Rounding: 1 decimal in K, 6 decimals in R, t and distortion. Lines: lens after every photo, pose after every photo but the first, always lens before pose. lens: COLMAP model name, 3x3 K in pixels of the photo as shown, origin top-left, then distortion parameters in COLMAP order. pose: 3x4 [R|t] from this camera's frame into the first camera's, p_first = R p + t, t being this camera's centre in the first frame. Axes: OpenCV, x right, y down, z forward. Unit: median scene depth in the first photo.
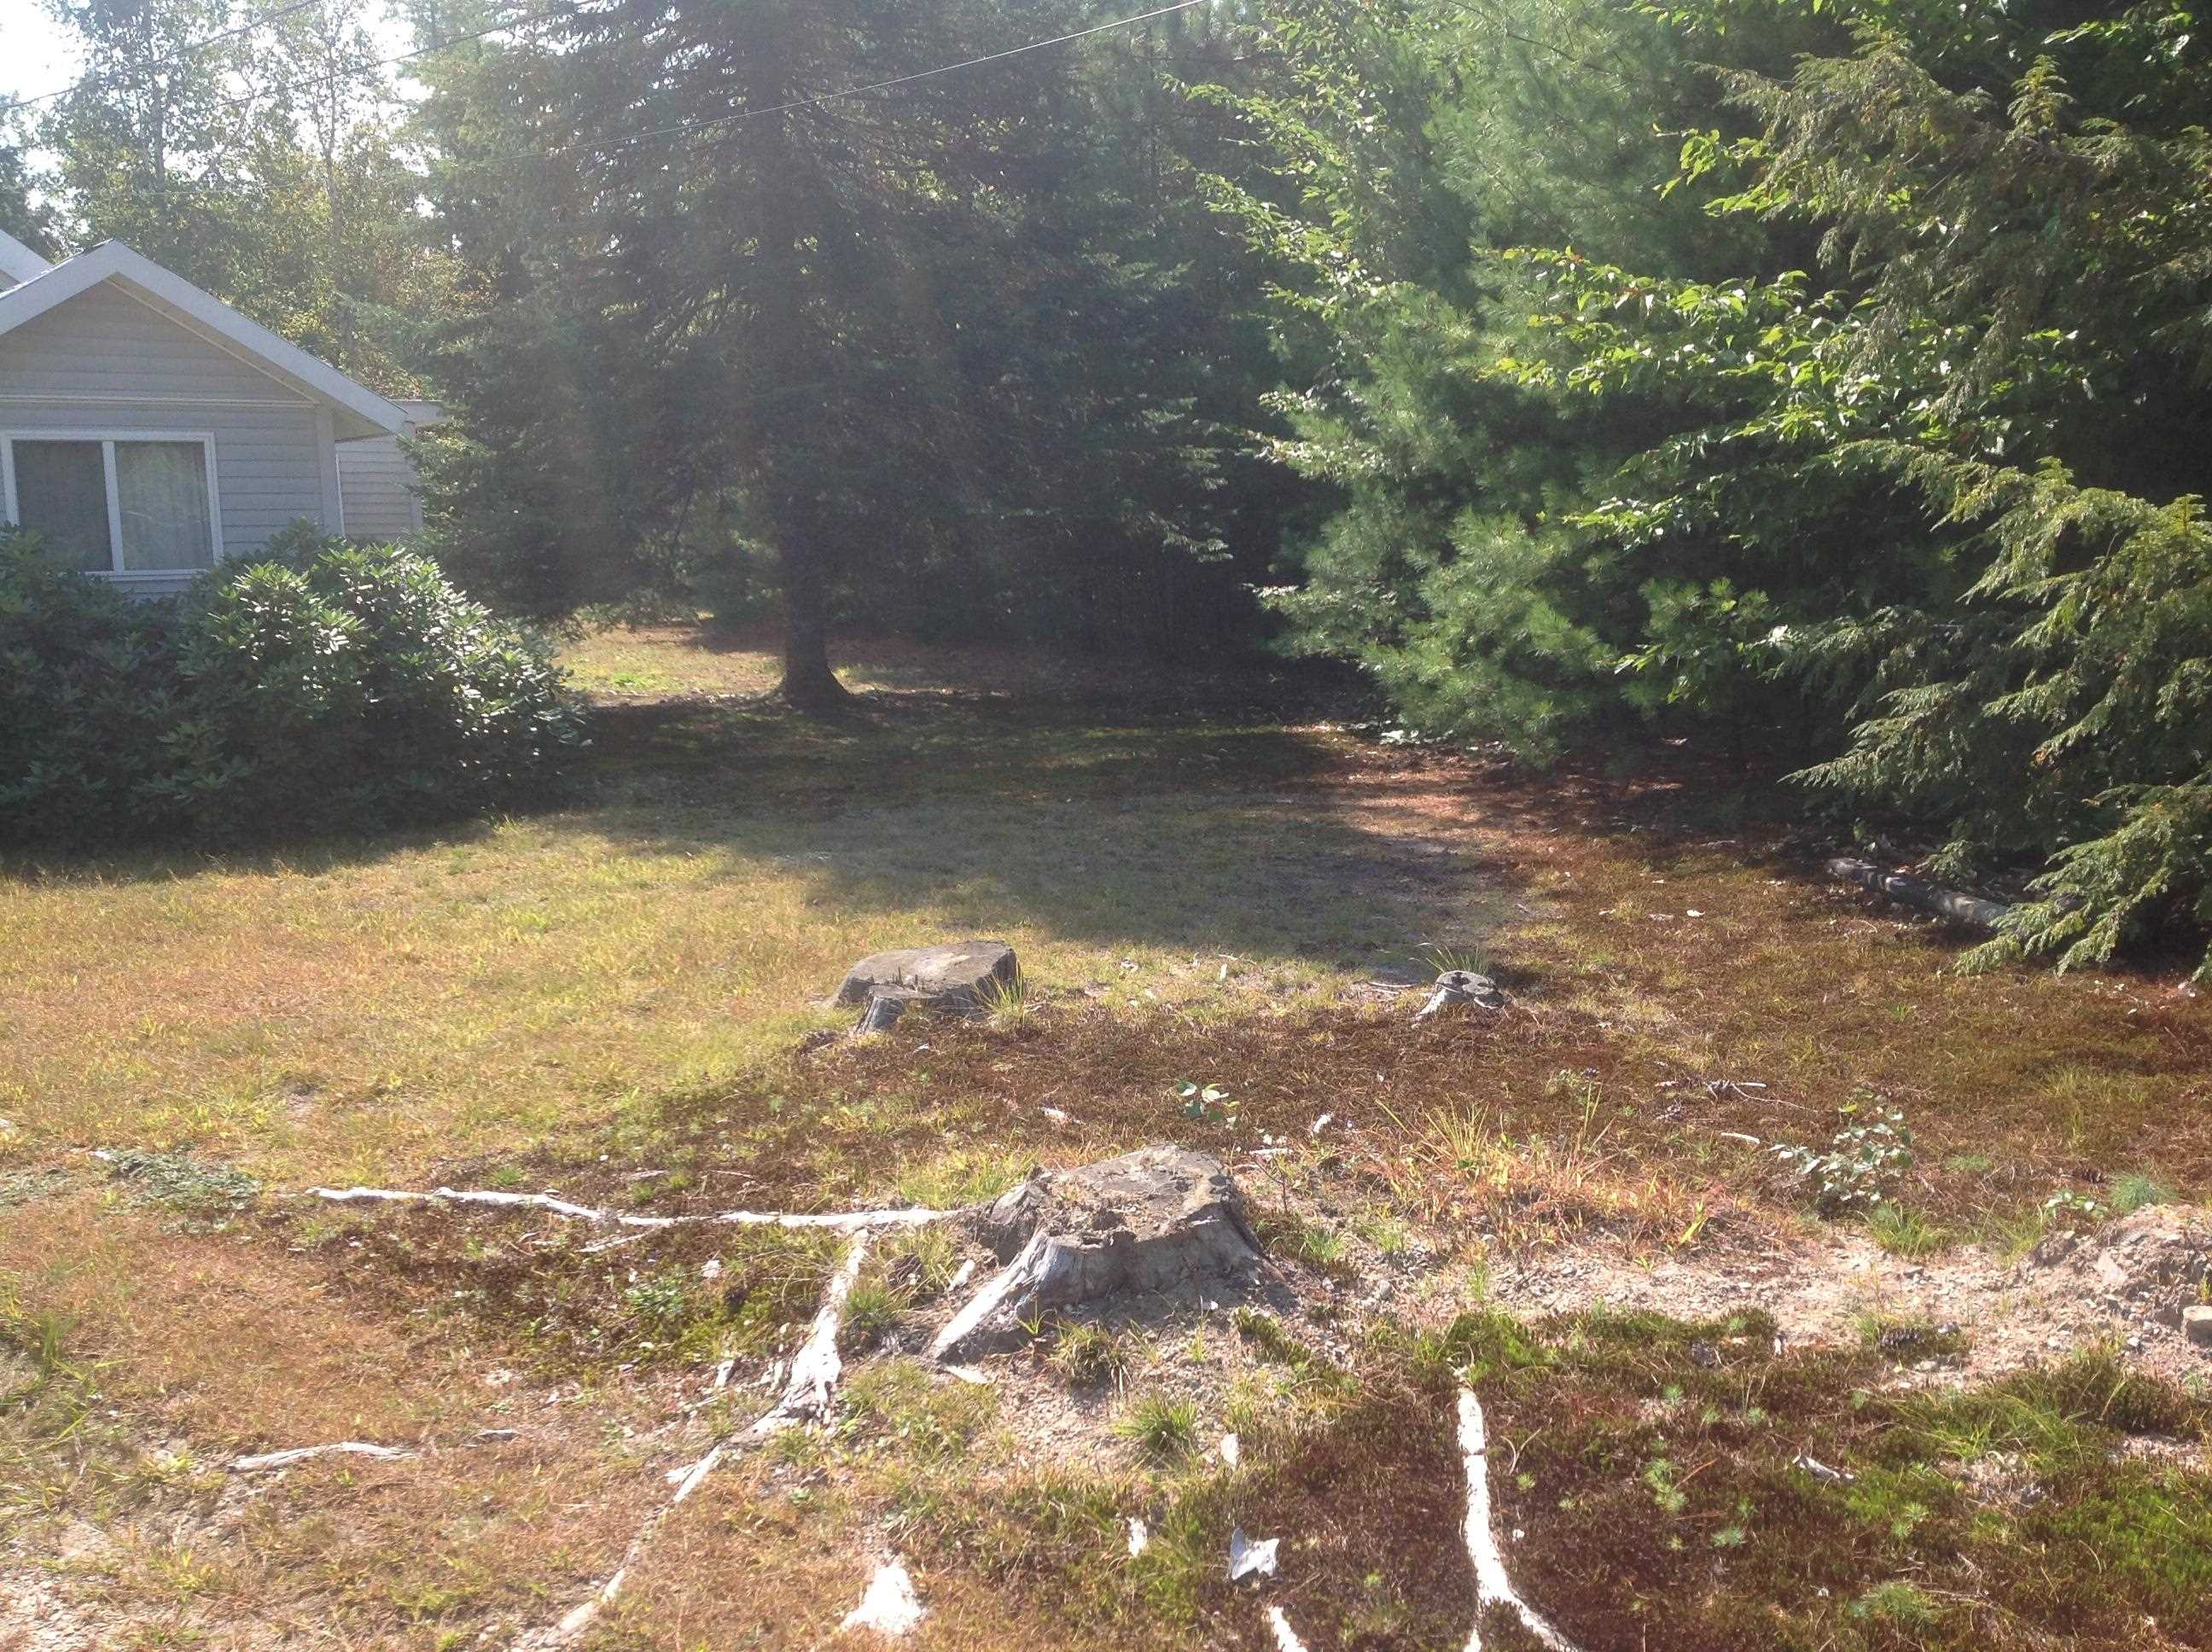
lens RADIAL K [[2096.3, 0, 1094.0], [0, 2096.3, 866.1], [0, 0, 1]] dist [0.191484, -0.418209]
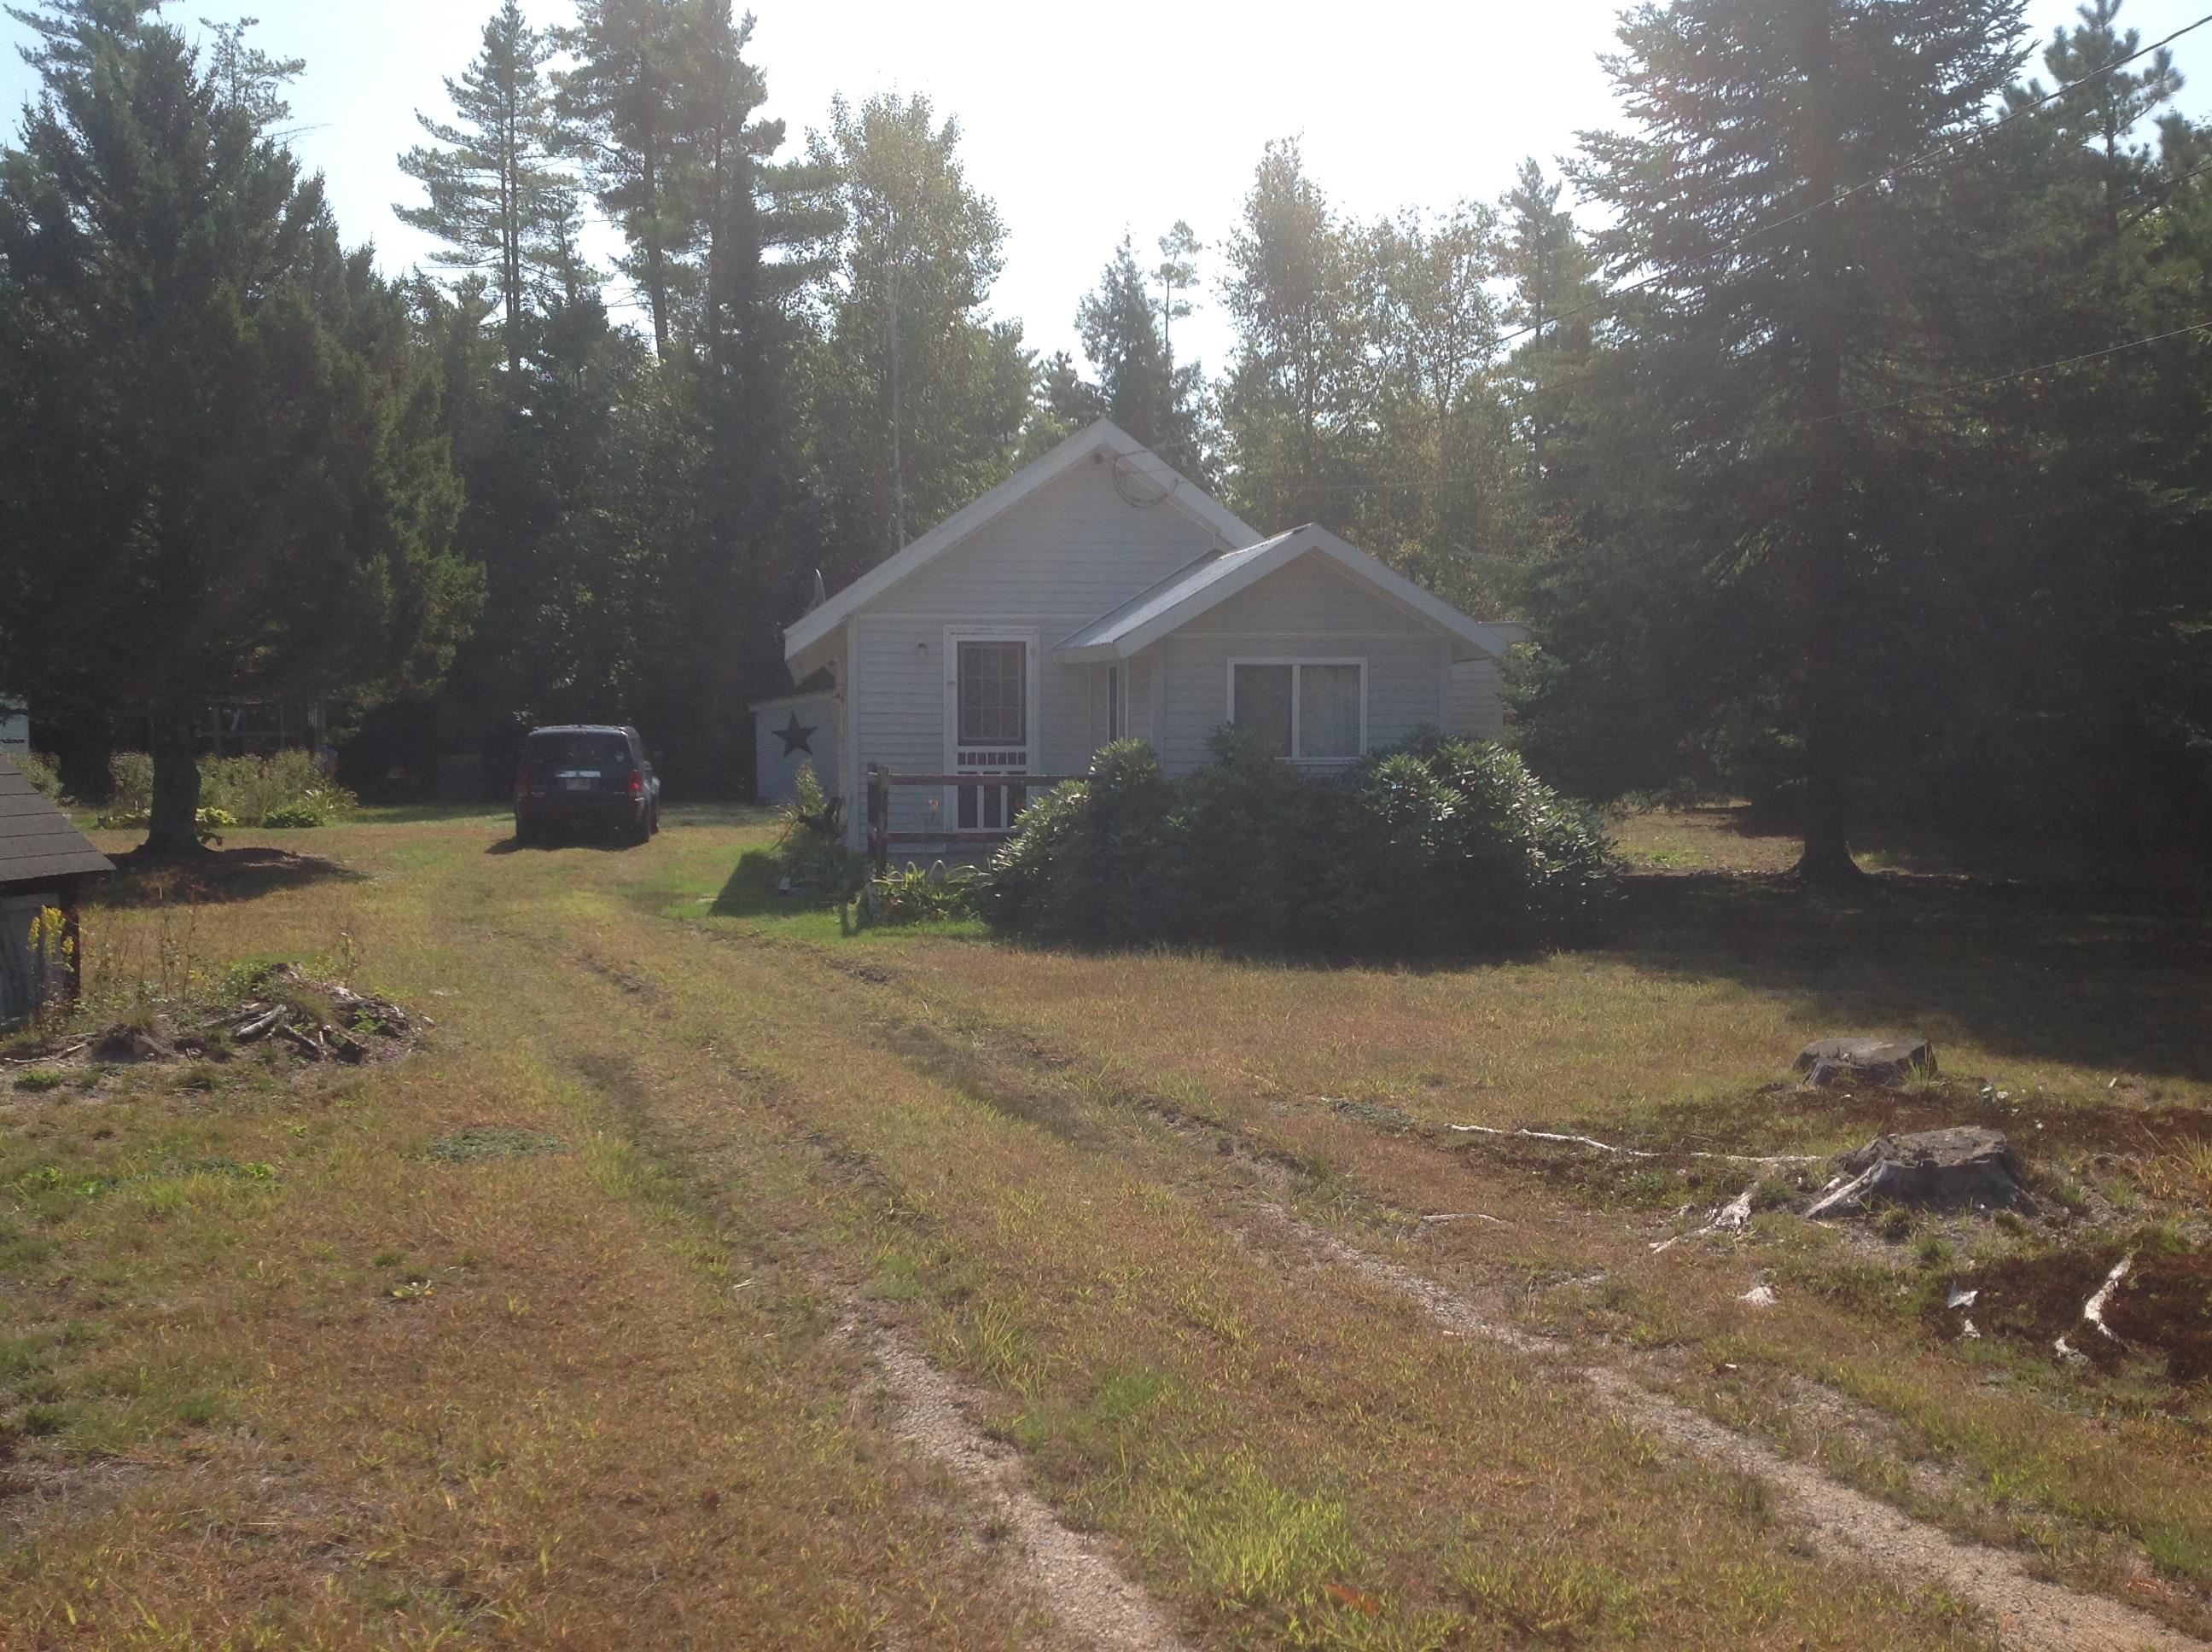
lens RADIAL K [[2096.3, 0, 1094.0], [0, 2096.3, 866.1], [0, 0, 1]] dist [0.191484, -0.418209]
pose [[0.885823, 0.047489, -0.461588, 0.079786], [-0.087704, 0.993954, -0.066051, 0.044148], [0.455661, 0.098992, 0.884632, -0.336051]]
